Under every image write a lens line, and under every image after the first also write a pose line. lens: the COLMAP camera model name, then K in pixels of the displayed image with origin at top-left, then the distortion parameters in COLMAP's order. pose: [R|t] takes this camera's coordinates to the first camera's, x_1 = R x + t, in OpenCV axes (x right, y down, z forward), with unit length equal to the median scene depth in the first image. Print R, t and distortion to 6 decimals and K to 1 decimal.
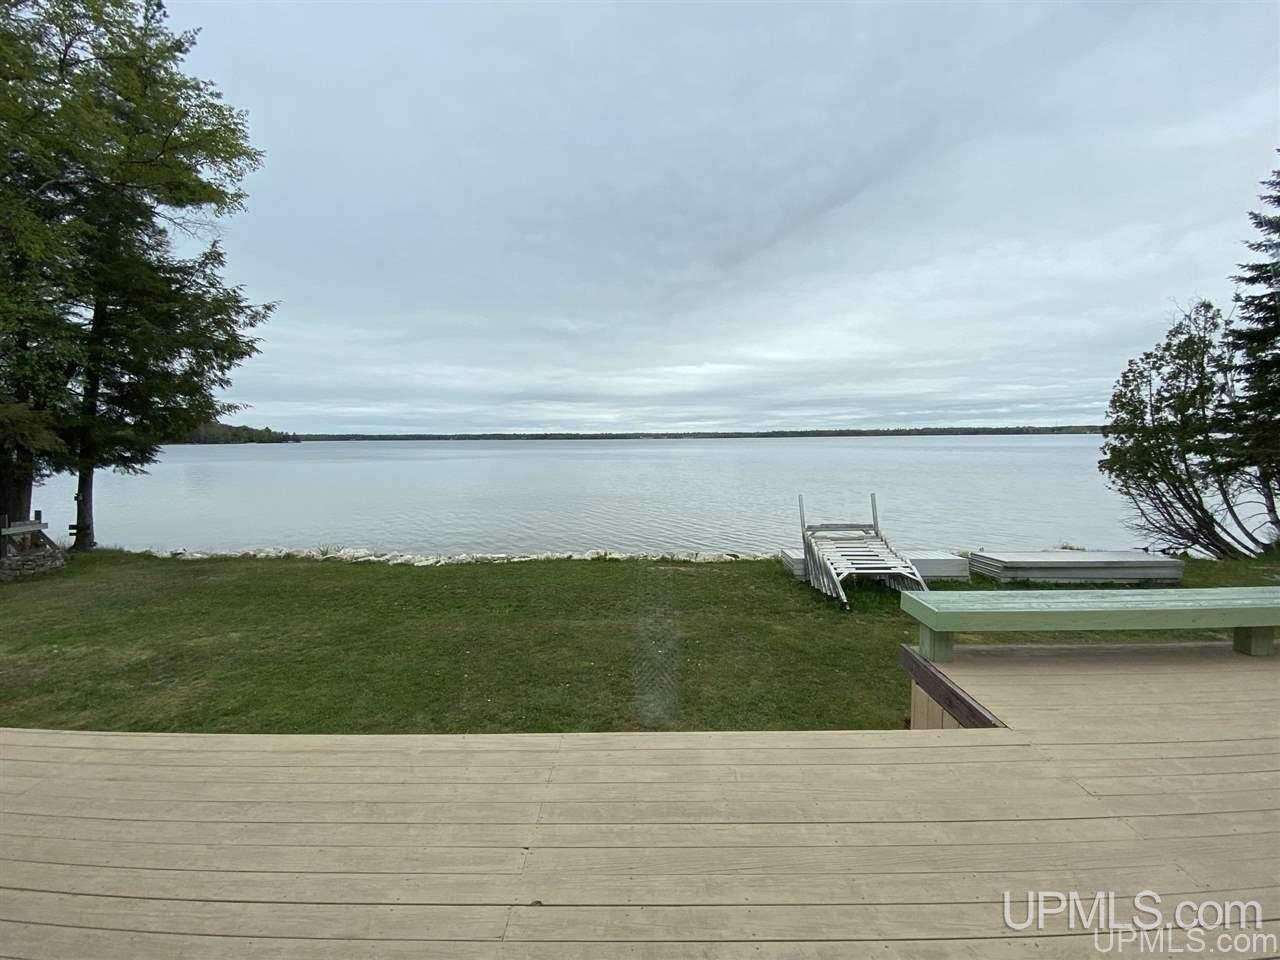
lens RADIAL K [[560.8, 0, 640.0], [0, 560.8, 480.0], [0, 0, 1]] dist [0.044394, -0.039868]
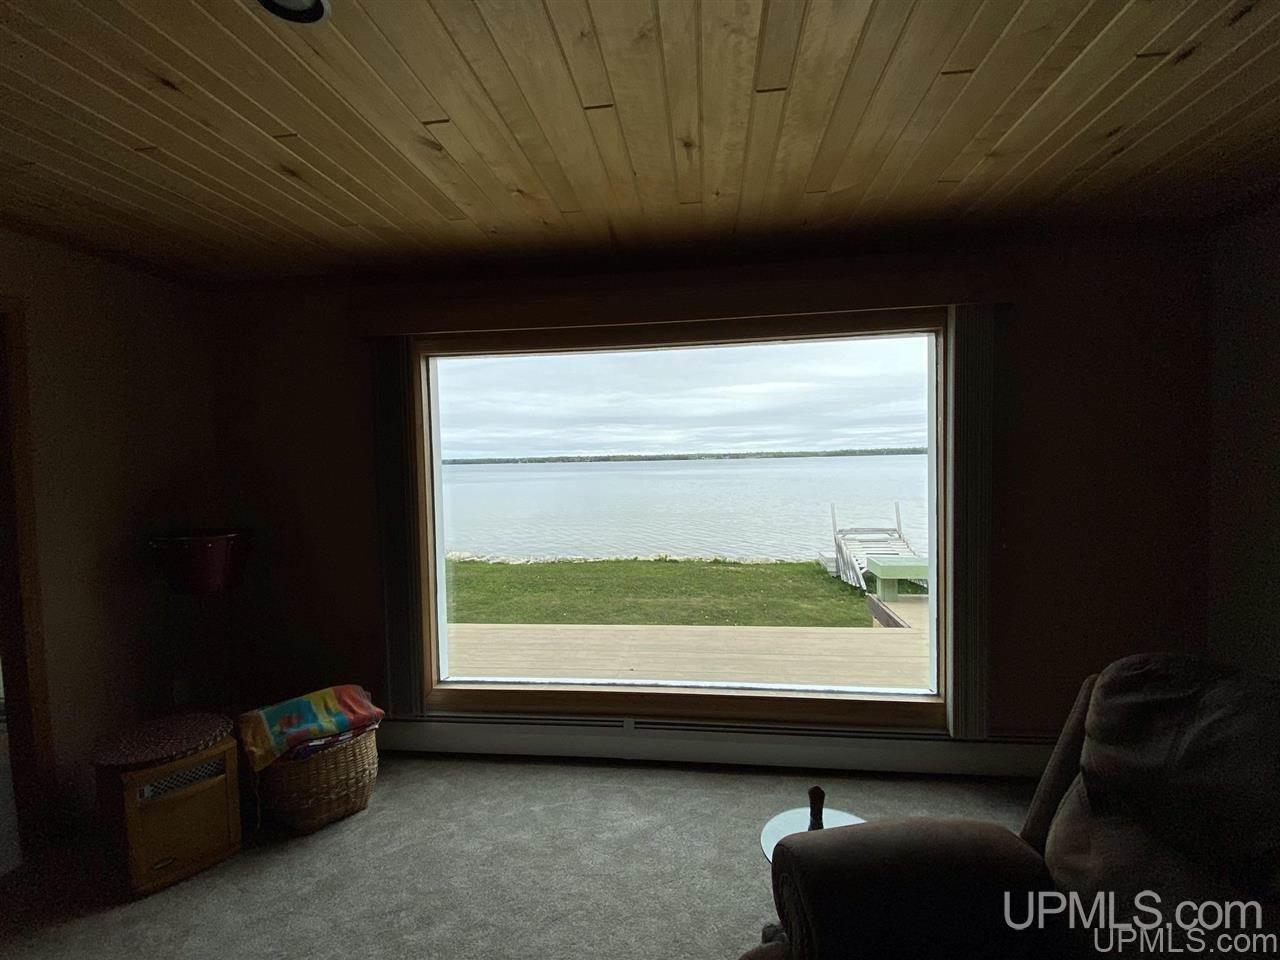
lens RADIAL K [[575.2, 0, 640.0], [0, 575.2, 480.0], [0, 0, 1]] dist [-0.000037, 0.000009]
pose [[0.994028, -0.010700, -0.108601, 0.017294], [0.006467, 0.999208, -0.039260, 0.020860], [0.108935, 0.038323, 0.993310, -0.213648]]
